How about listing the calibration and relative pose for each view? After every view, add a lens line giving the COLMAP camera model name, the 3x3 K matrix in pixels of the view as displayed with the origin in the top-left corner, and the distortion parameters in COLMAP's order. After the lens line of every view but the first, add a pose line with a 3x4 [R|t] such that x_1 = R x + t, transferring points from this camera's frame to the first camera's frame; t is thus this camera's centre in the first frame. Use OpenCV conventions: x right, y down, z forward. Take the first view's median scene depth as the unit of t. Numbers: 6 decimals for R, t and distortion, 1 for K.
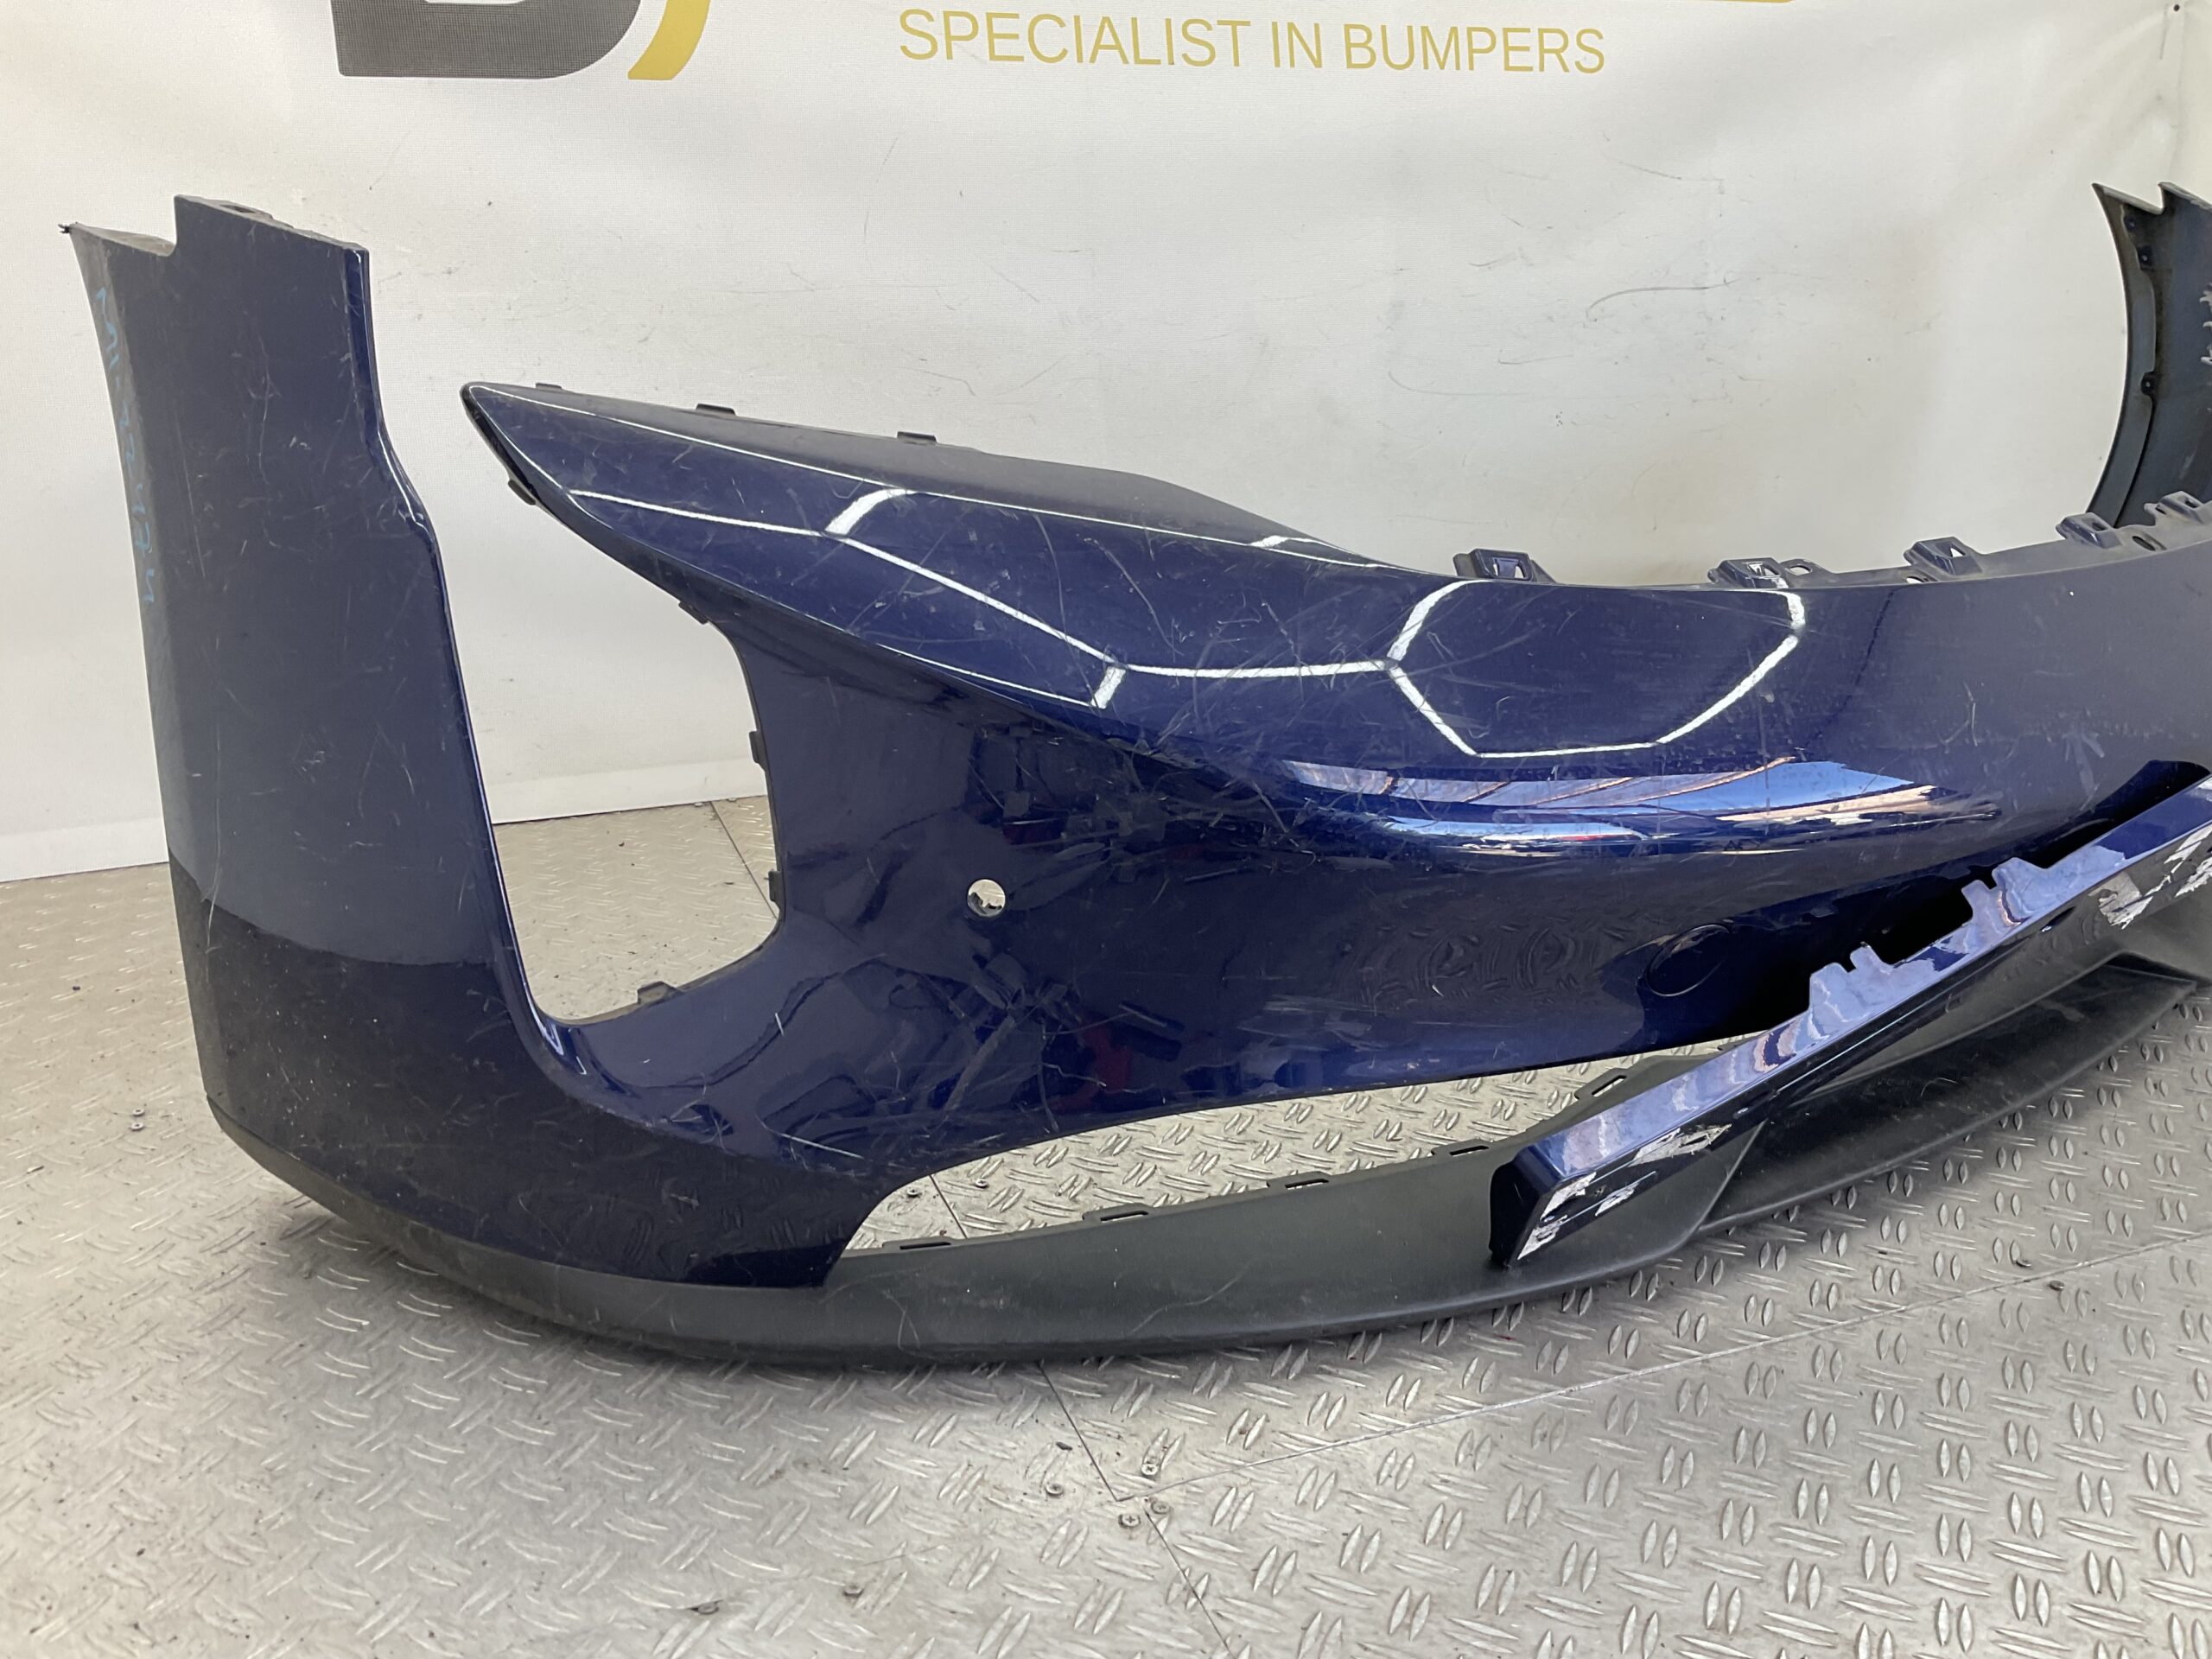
lens RADIAL K [[1809.9, 0, 1167.9], [0, 1809.9, 883.9], [0, 0, 1]] dist [0.022361, -0.044292]
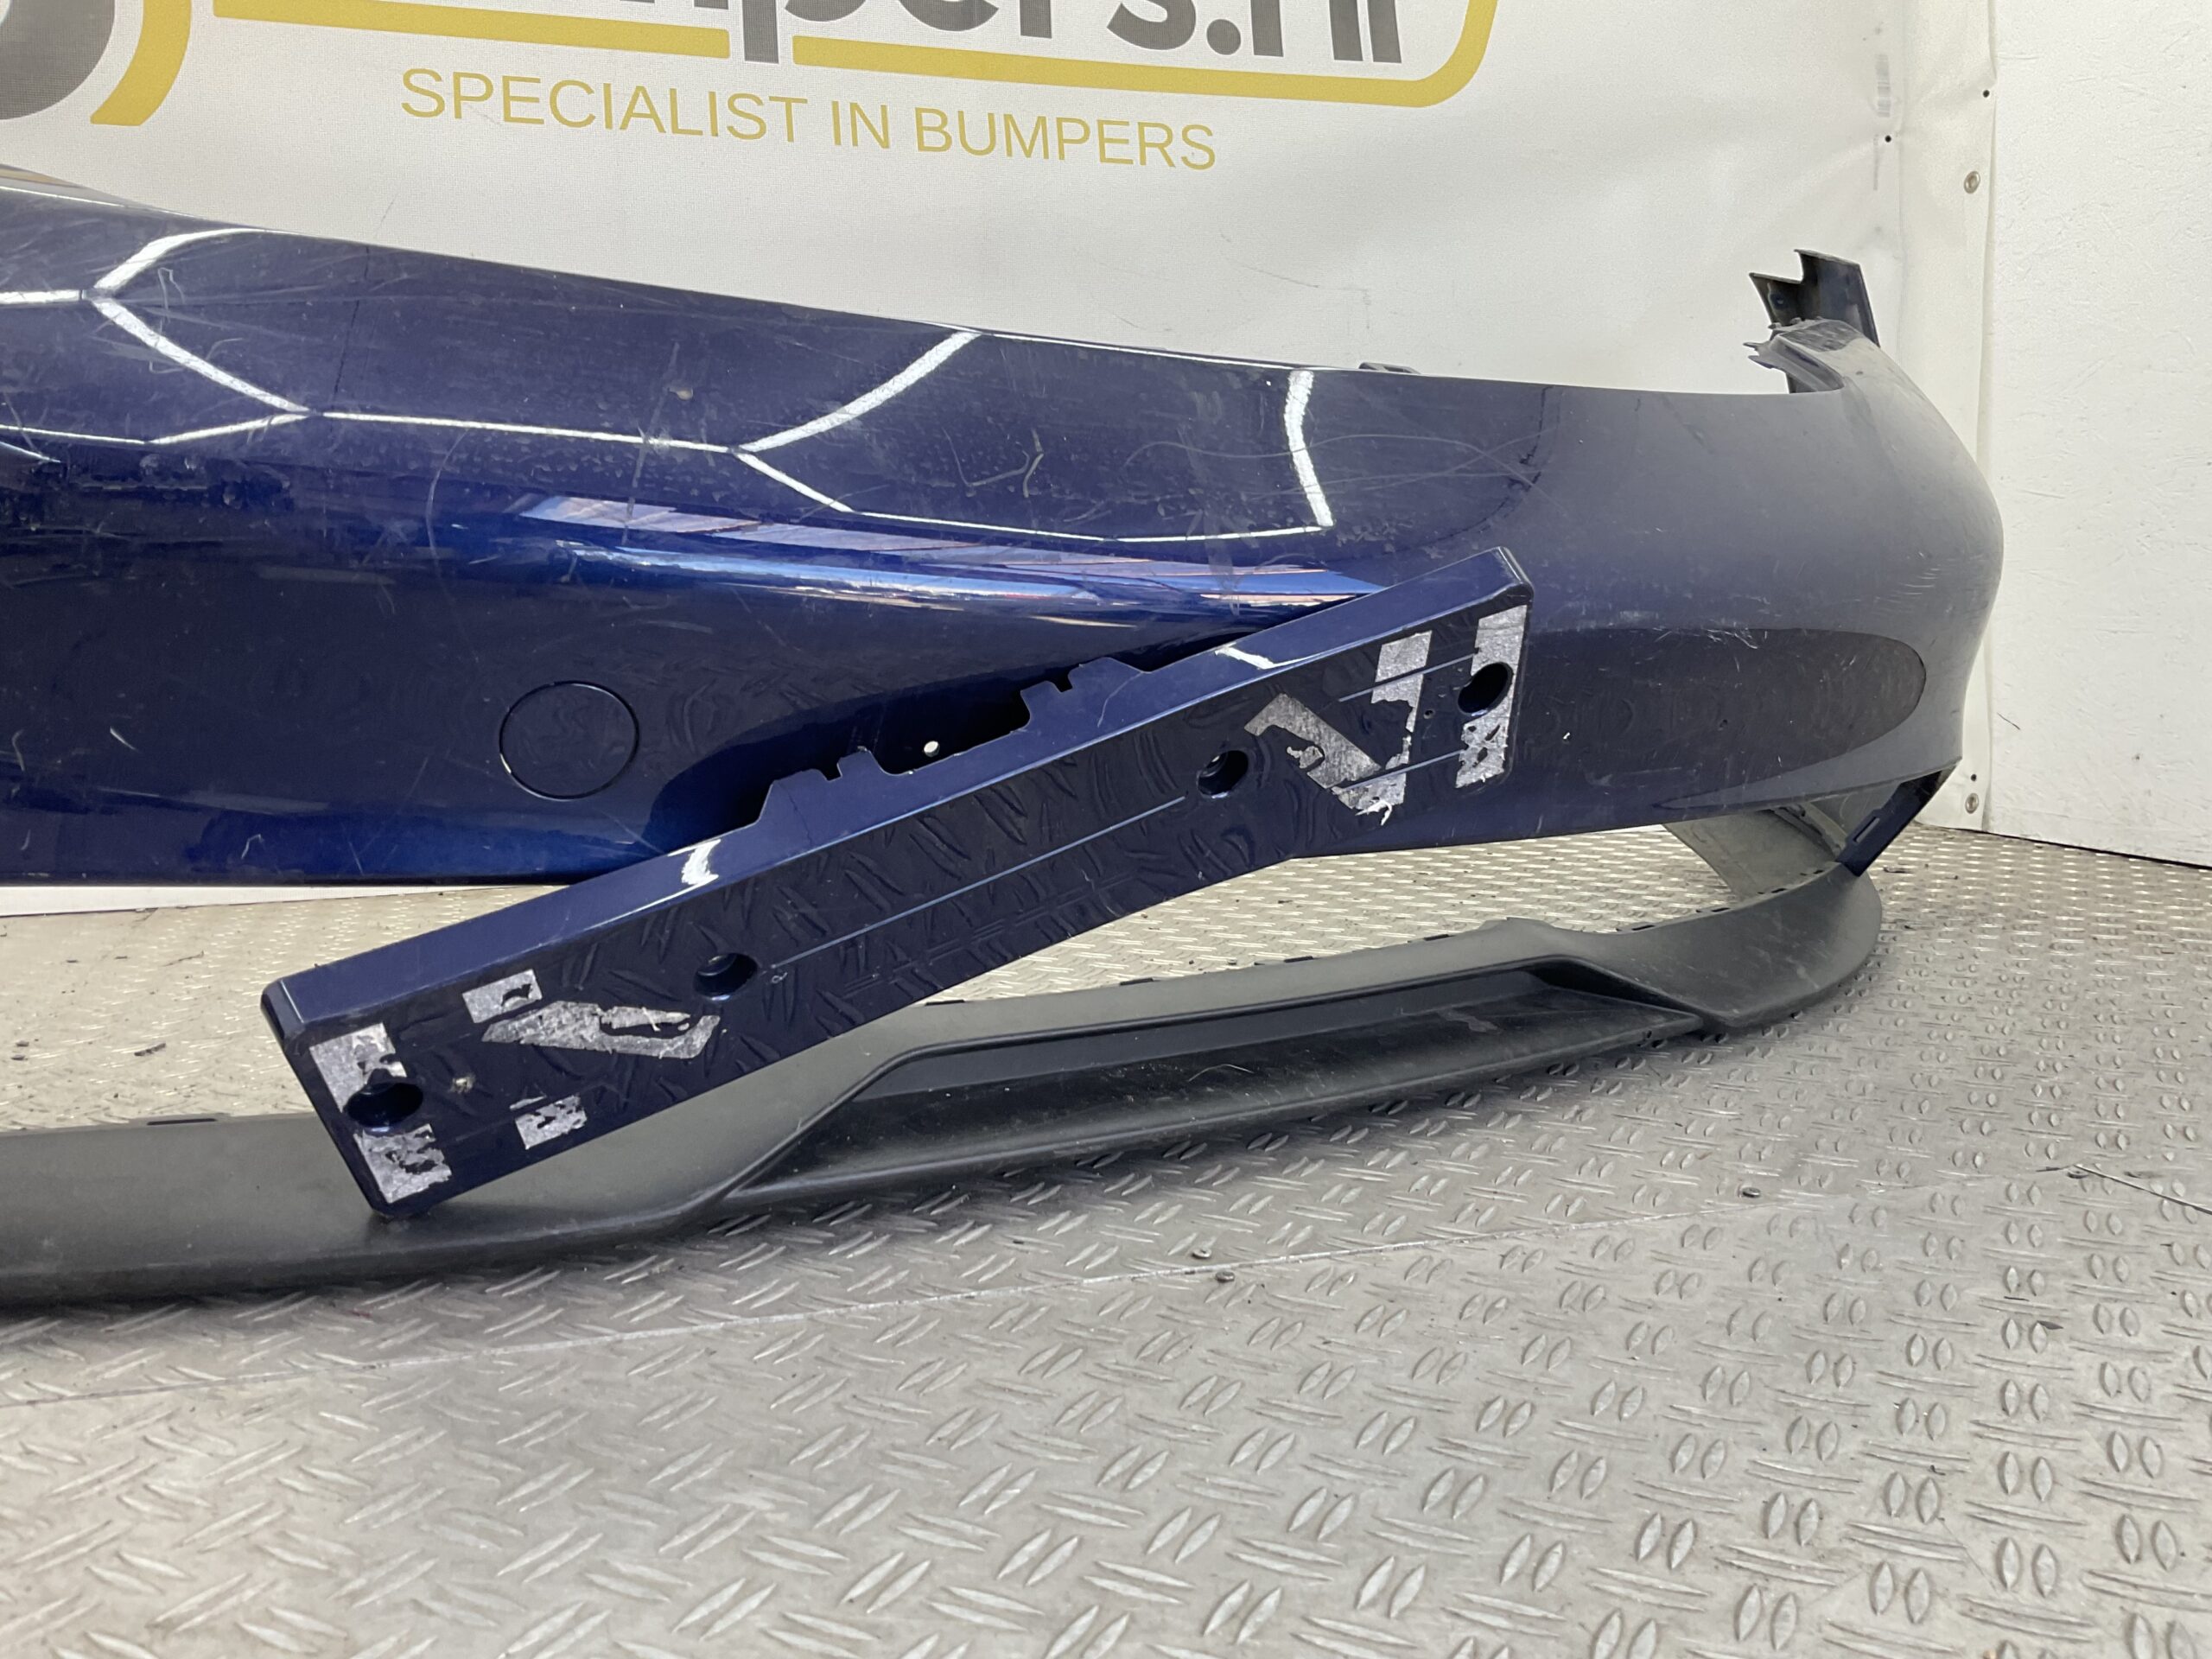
lens RADIAL K [[1850.5, 0, 1127.0], [0, 1850.5, 829.5], [0, 0, 1]] dist [0.092286, -0.171098]
pose [[0.998828, 0.005469, -0.048095, 0.259061], [-0.016323, 0.973455, -0.228294, 0.114330], [0.045570, 0.228812, 0.972403, 0.145214]]
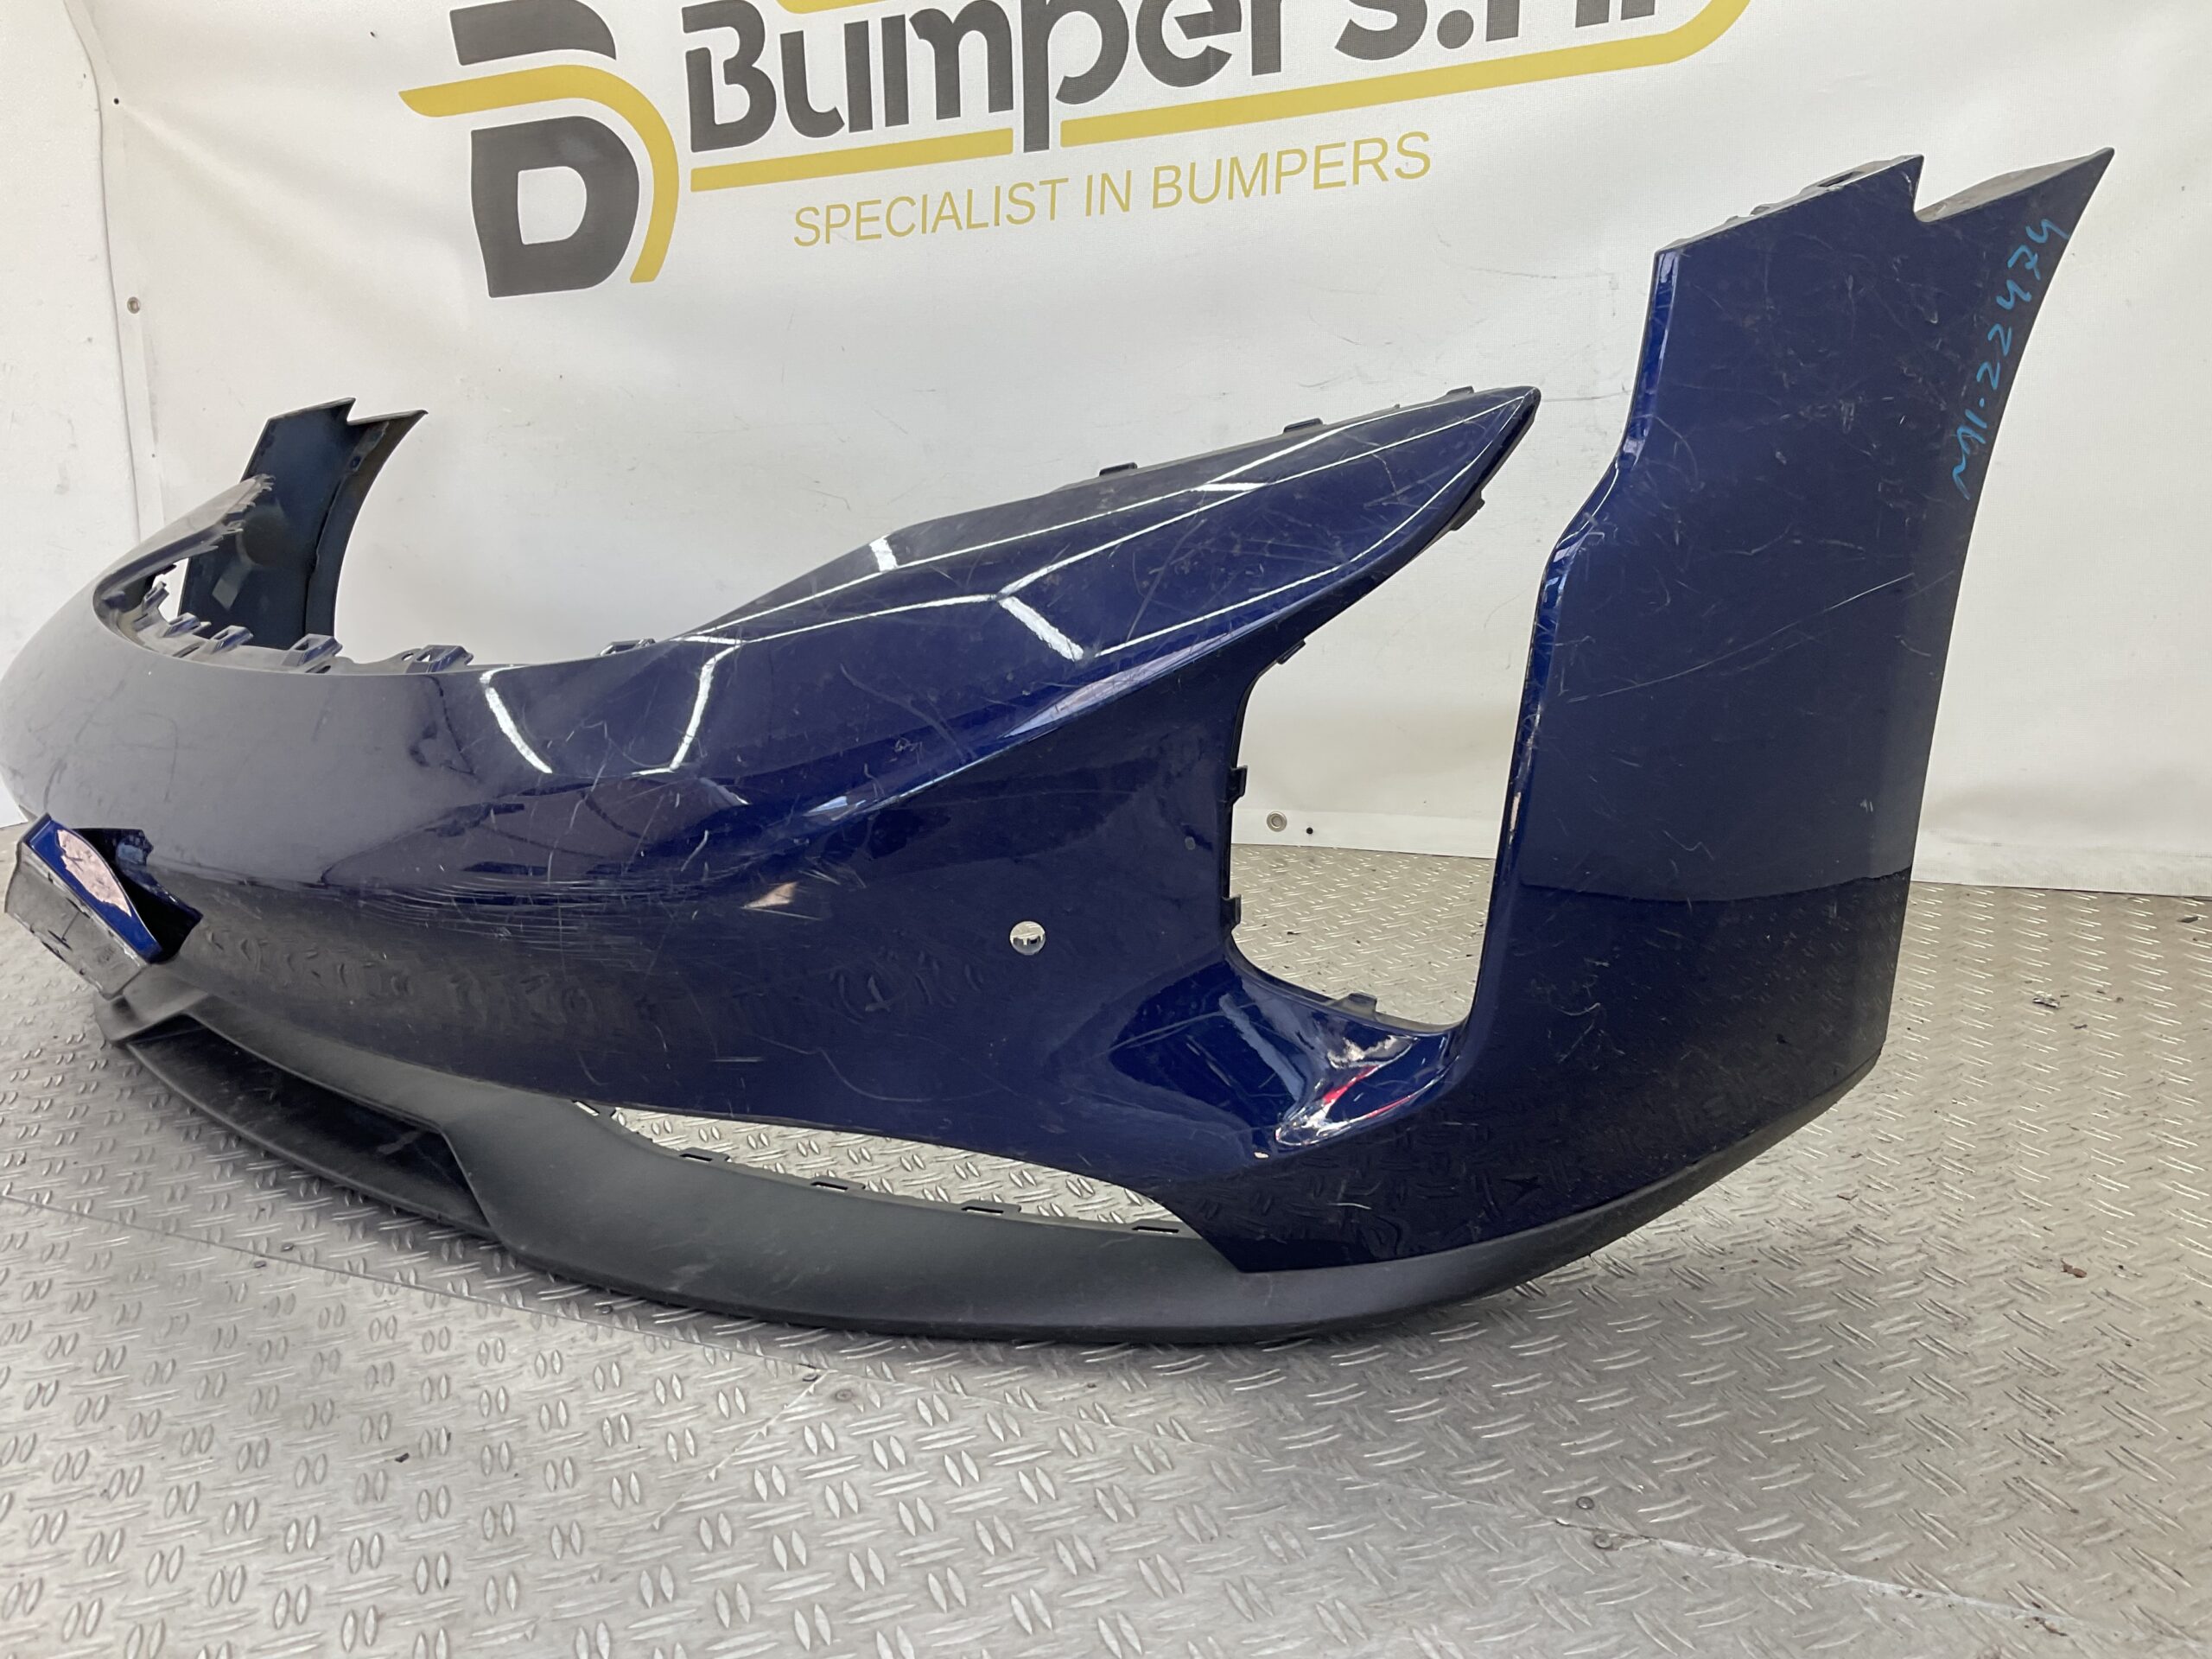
lens RADIAL K [[1850.5, 0, 1100.7], [0, 1850.5, 835.4], [0, 0, 1]] dist [0.092286, -0.171098]
pose [[0.692395, 0.130522, -0.709615, 0.901742], [-0.195826, 0.980580, -0.010713, -0.078308], [0.694436, 0.146379, 0.704509, 0.277451]]
